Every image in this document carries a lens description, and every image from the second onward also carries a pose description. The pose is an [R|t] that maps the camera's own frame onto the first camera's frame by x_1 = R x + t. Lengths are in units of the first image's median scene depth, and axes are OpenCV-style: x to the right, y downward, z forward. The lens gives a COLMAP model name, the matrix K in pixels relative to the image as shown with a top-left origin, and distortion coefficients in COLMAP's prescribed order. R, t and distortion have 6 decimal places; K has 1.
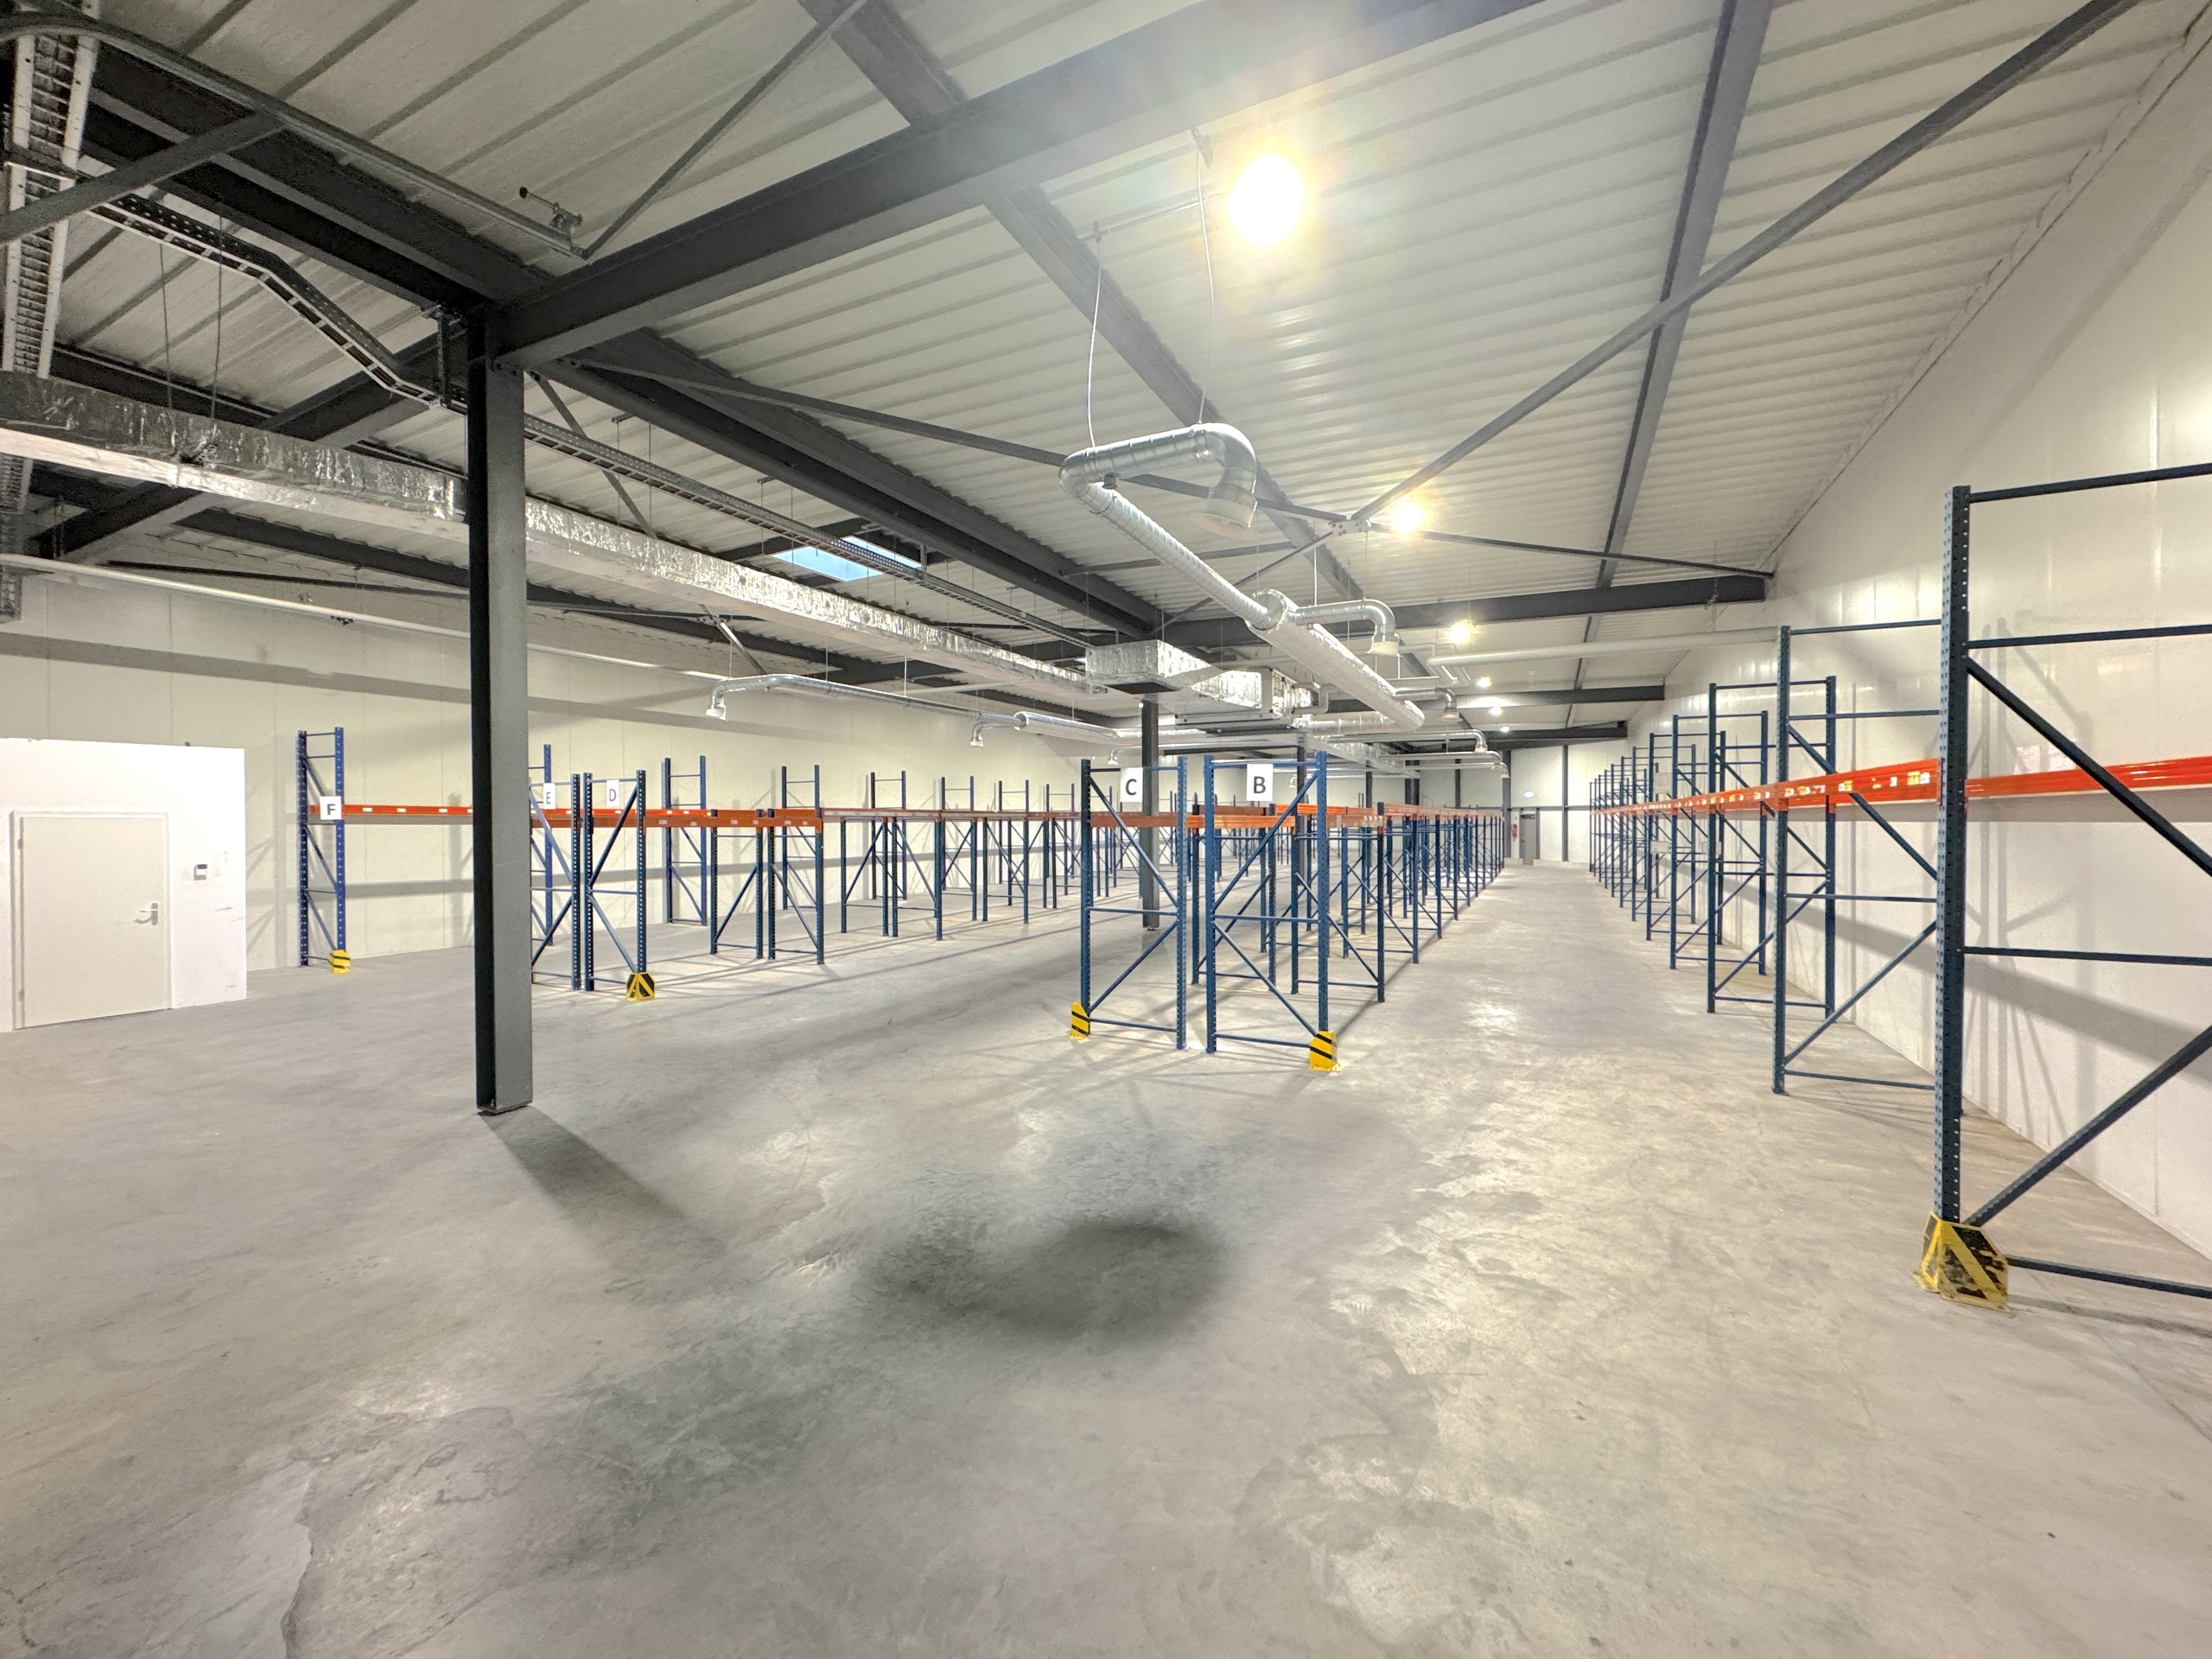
lens RADIAL K [[878.0, 0, 1103.3], [0, 878.0, 827.6], [0, 0, 1]] dist [-0.002026, 0.000462]
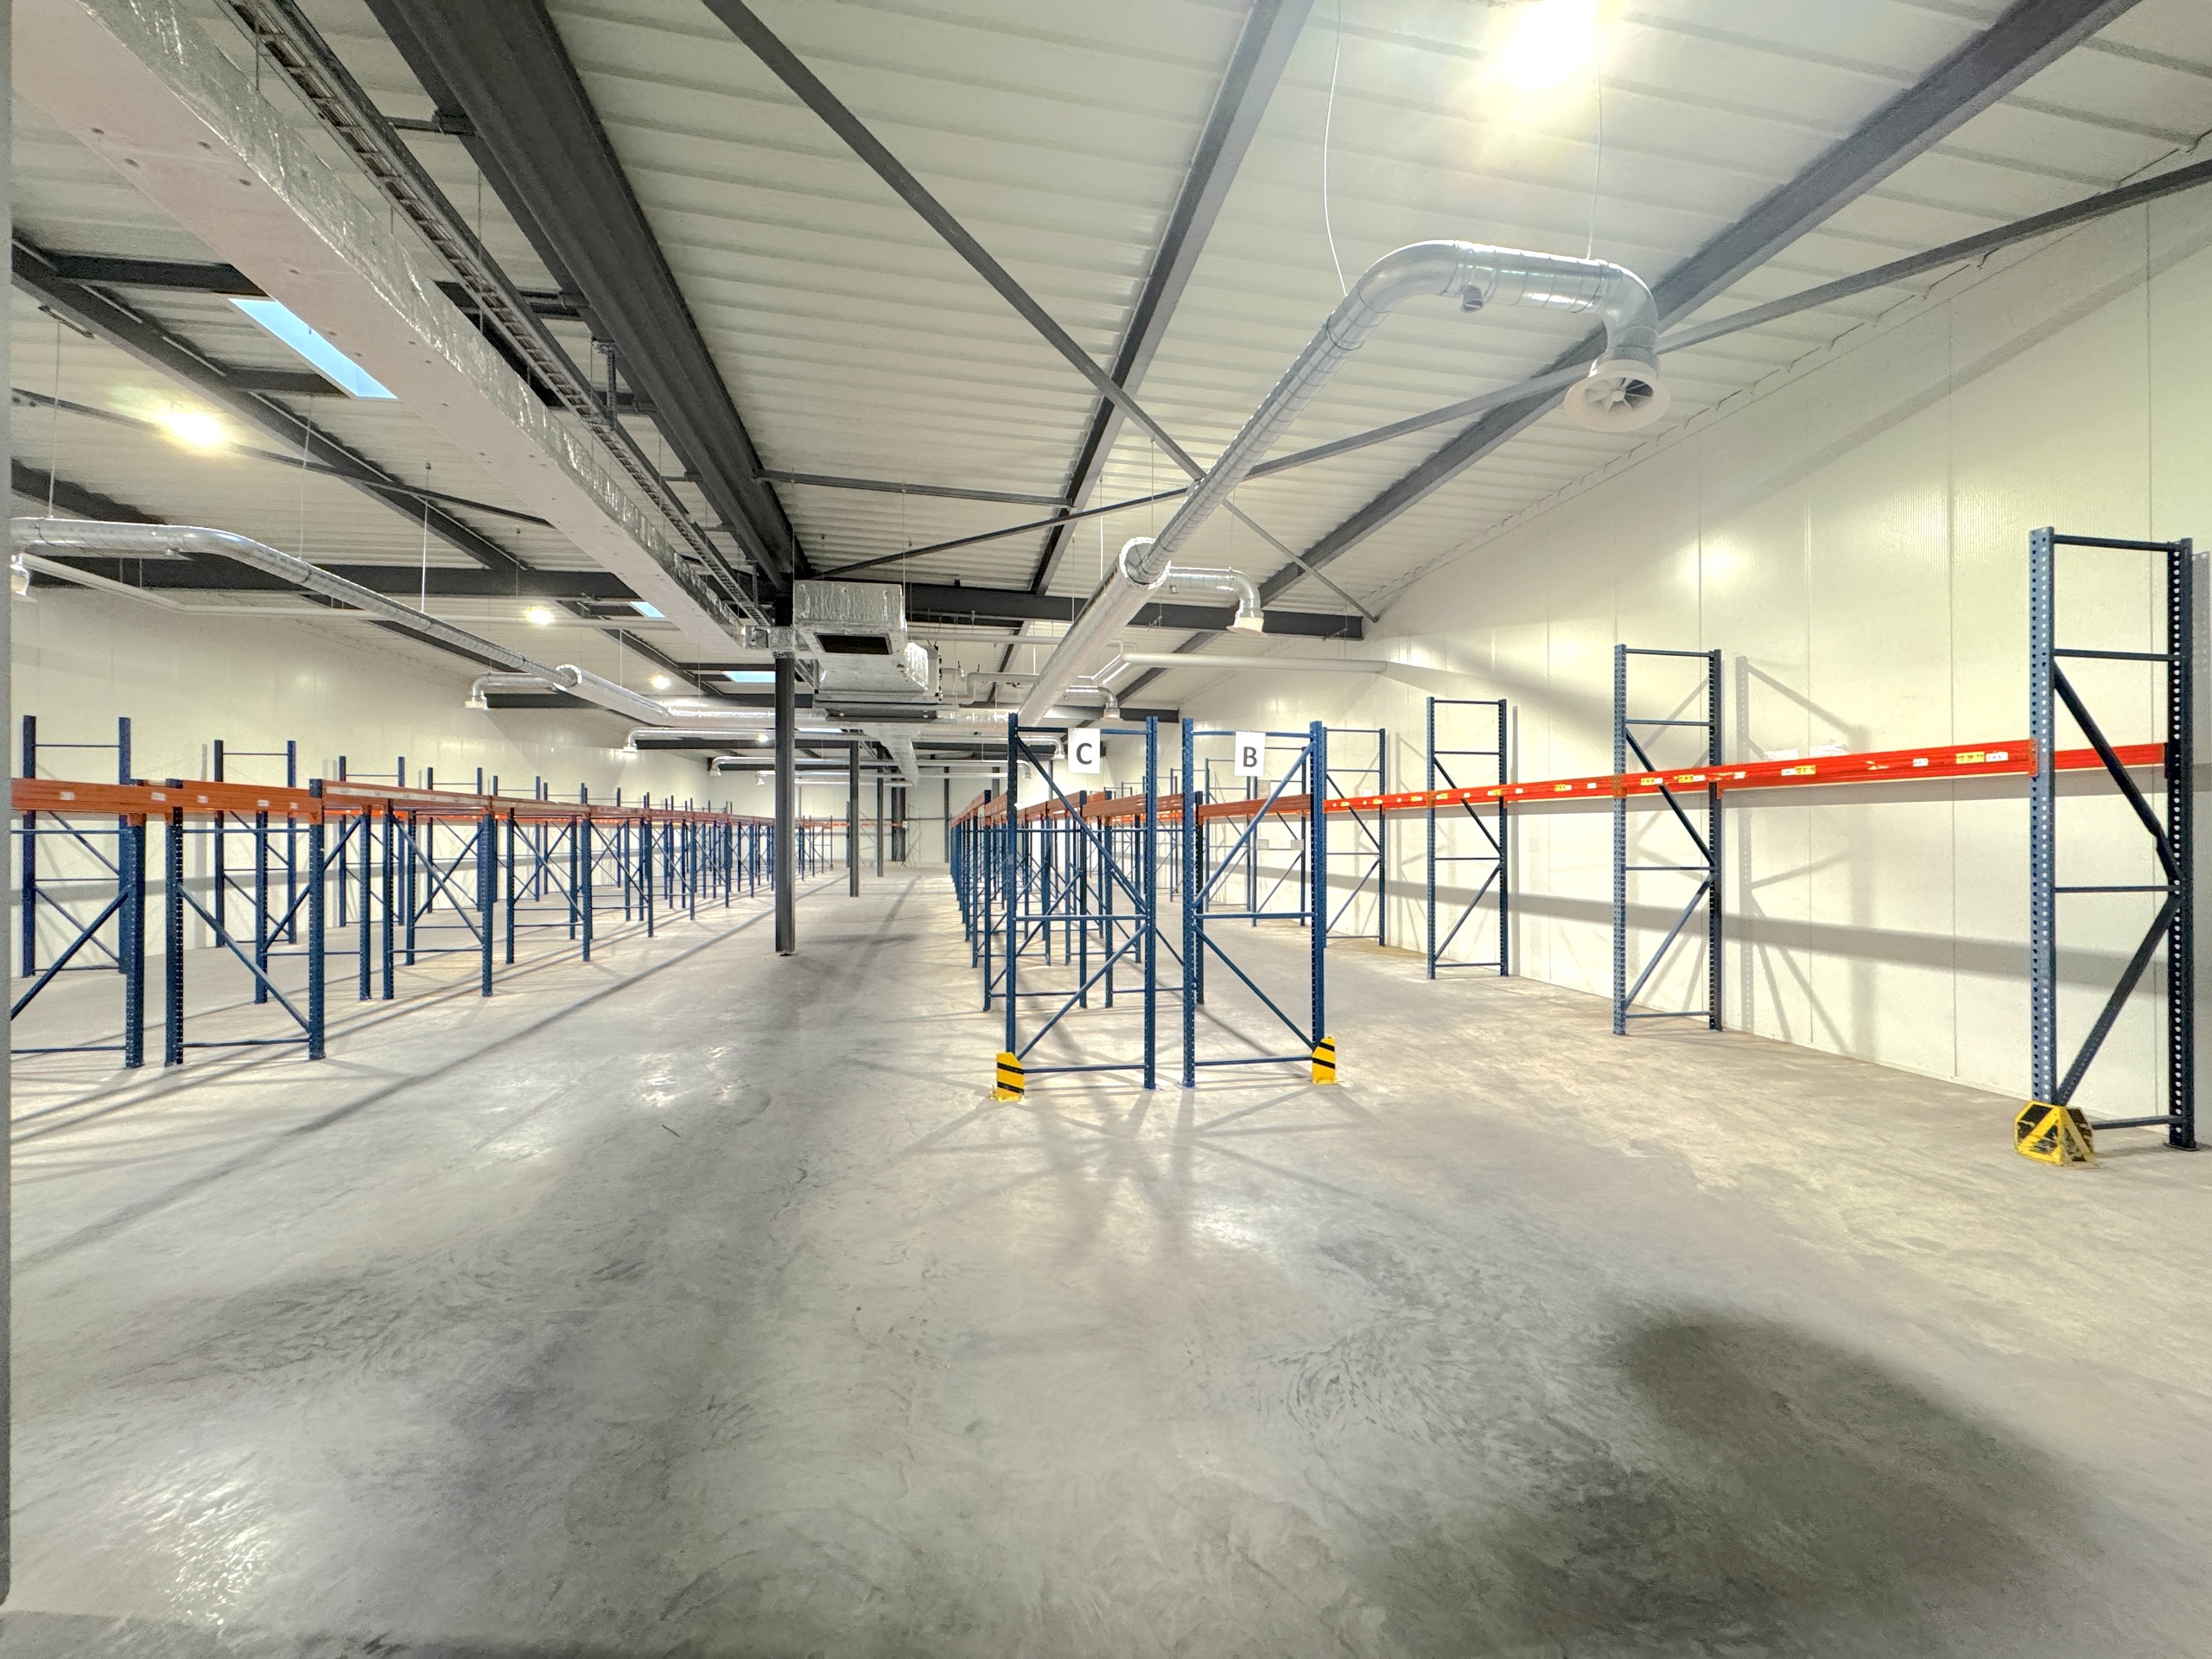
lens RADIAL K [[878.0, 0, 1103.3], [0, 878.0, 827.6], [0, 0, 1]] dist [-0.002026, 0.000462]
pose [[0.791251, 0.006057, 0.611461, -0.457761], [0.004168, 0.999874, -0.015298, 0.032386], [-0.611477, 0.014653, 0.791126, 0.429657]]
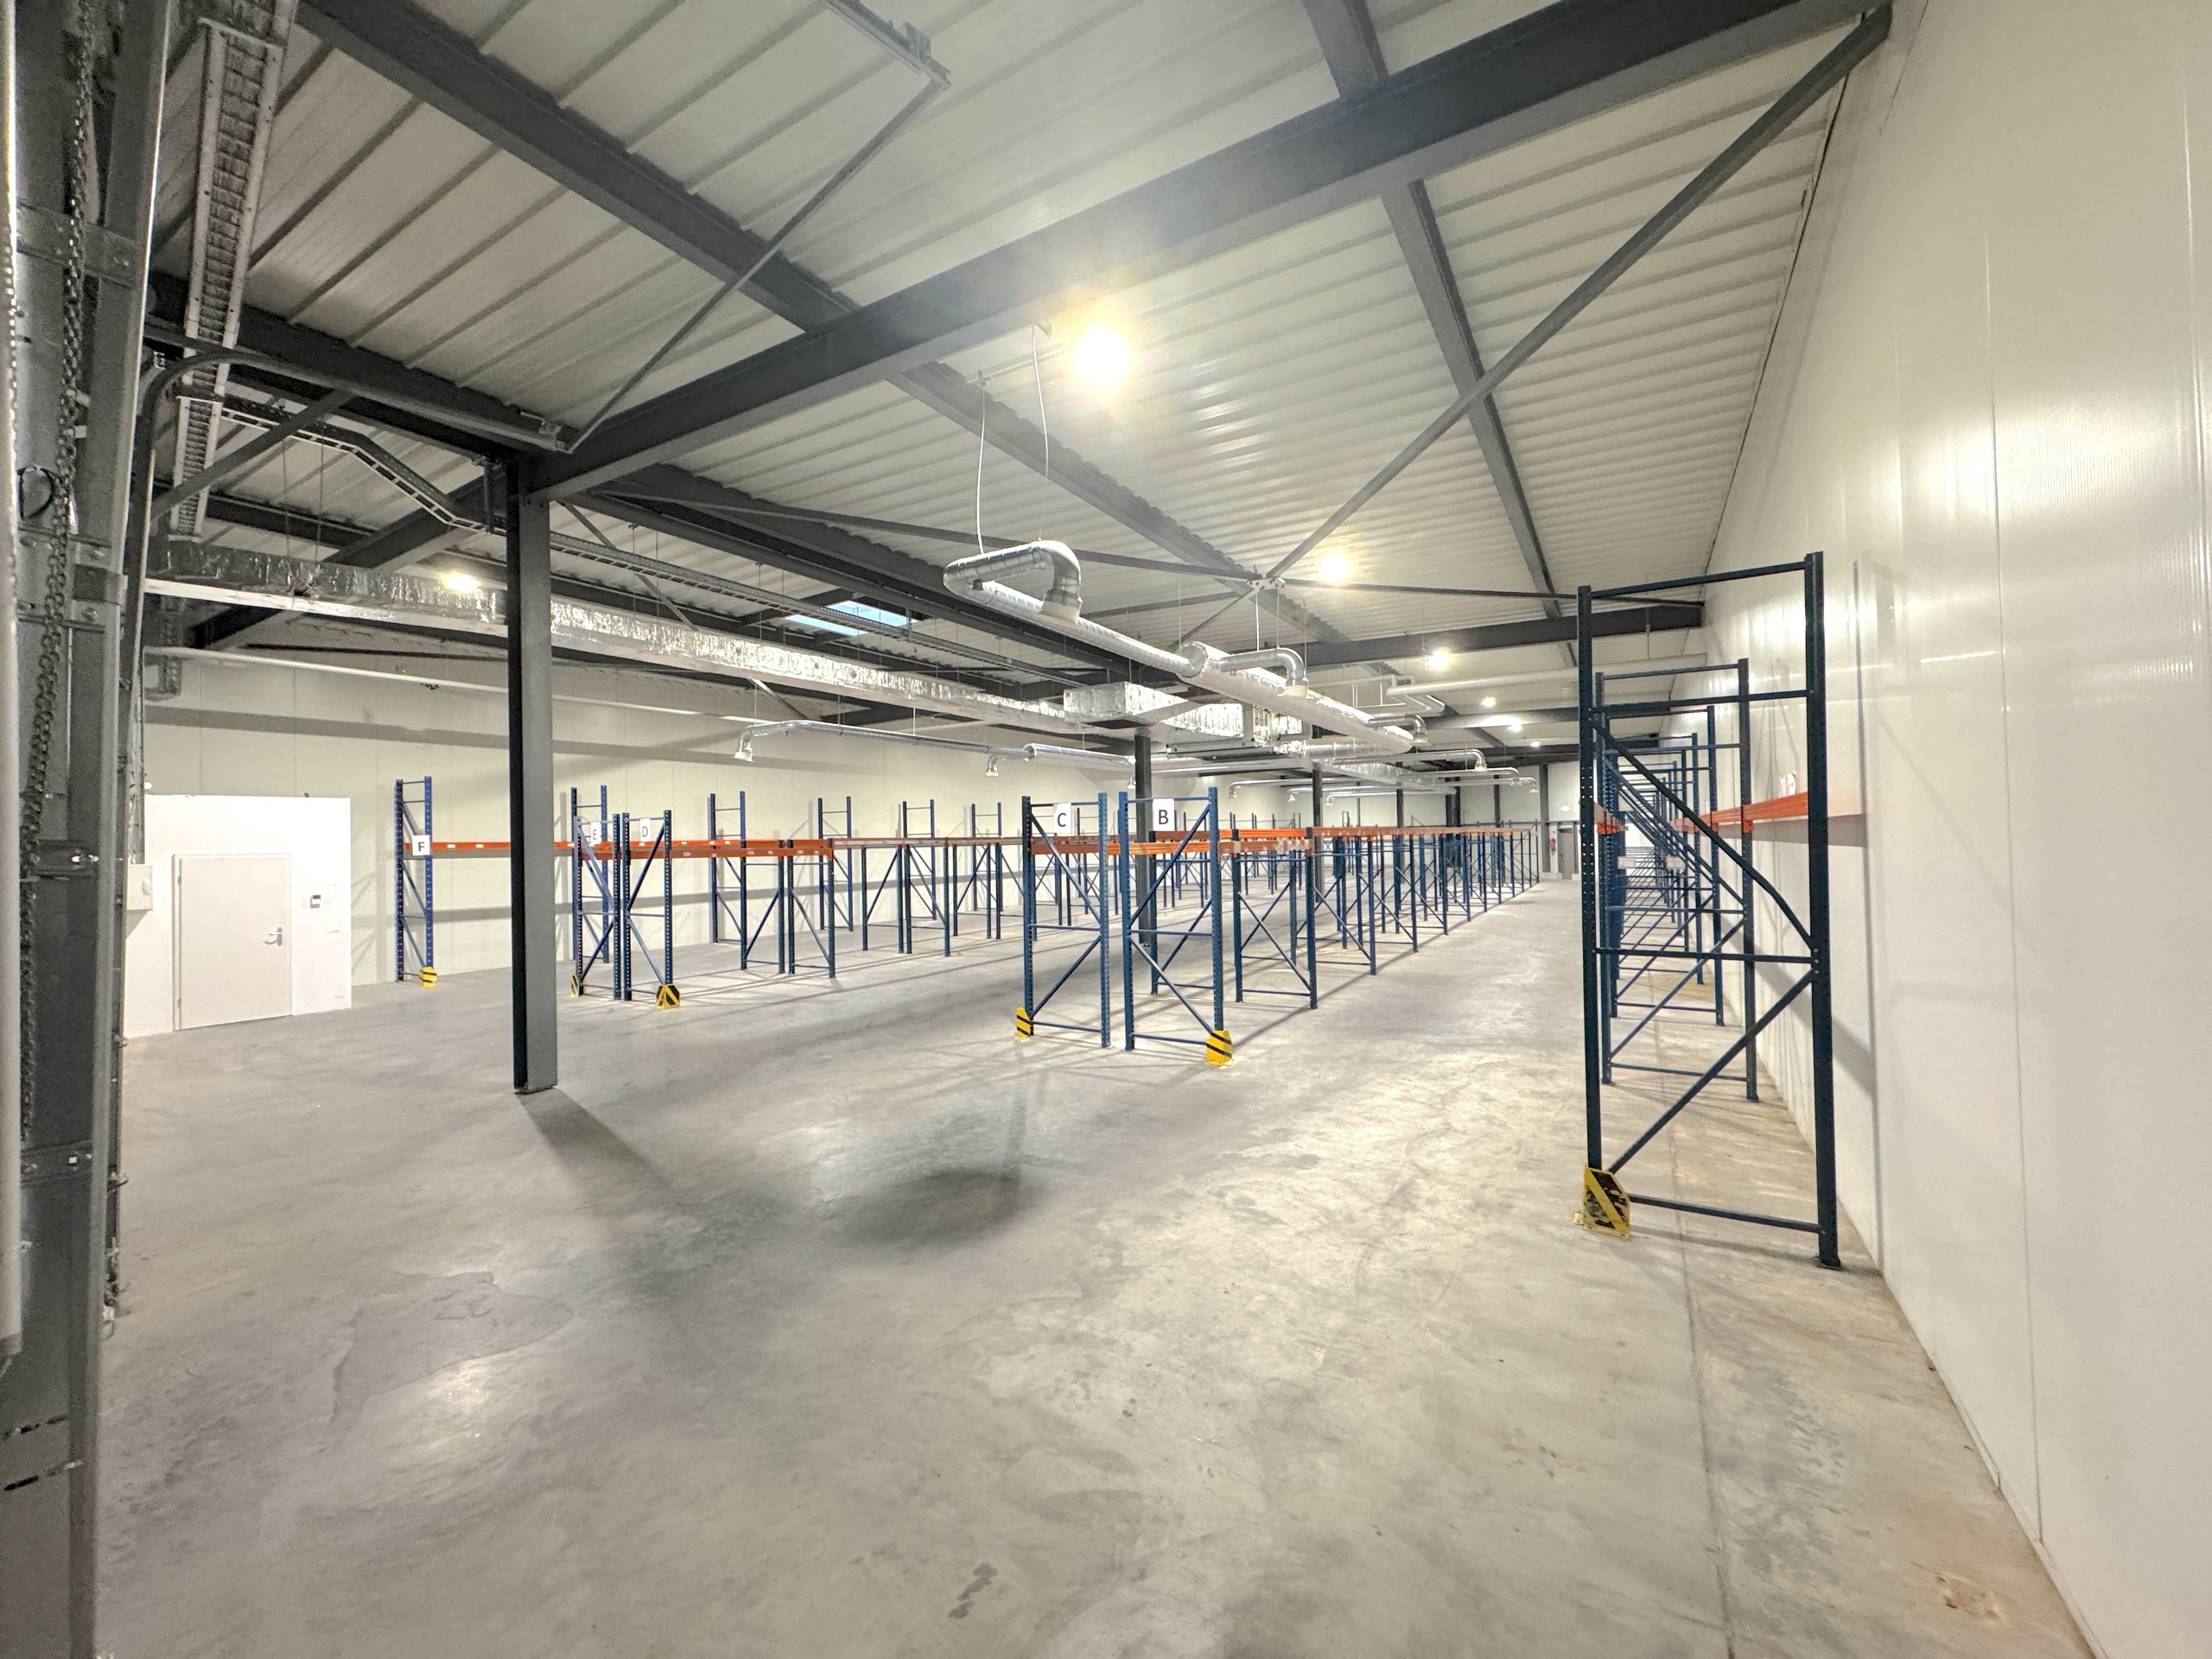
lens RADIAL K [[878.0, 0, 1103.3], [0, 878.0, 827.6], [0, 0, 1]] dist [-0.002026, 0.000462]
pose [[0.996997, -0.016733, -0.075617, 0.190419], [0.015122, 0.999647, -0.021827, -0.010990], [0.075956, 0.020618, 0.996898, -0.162364]]
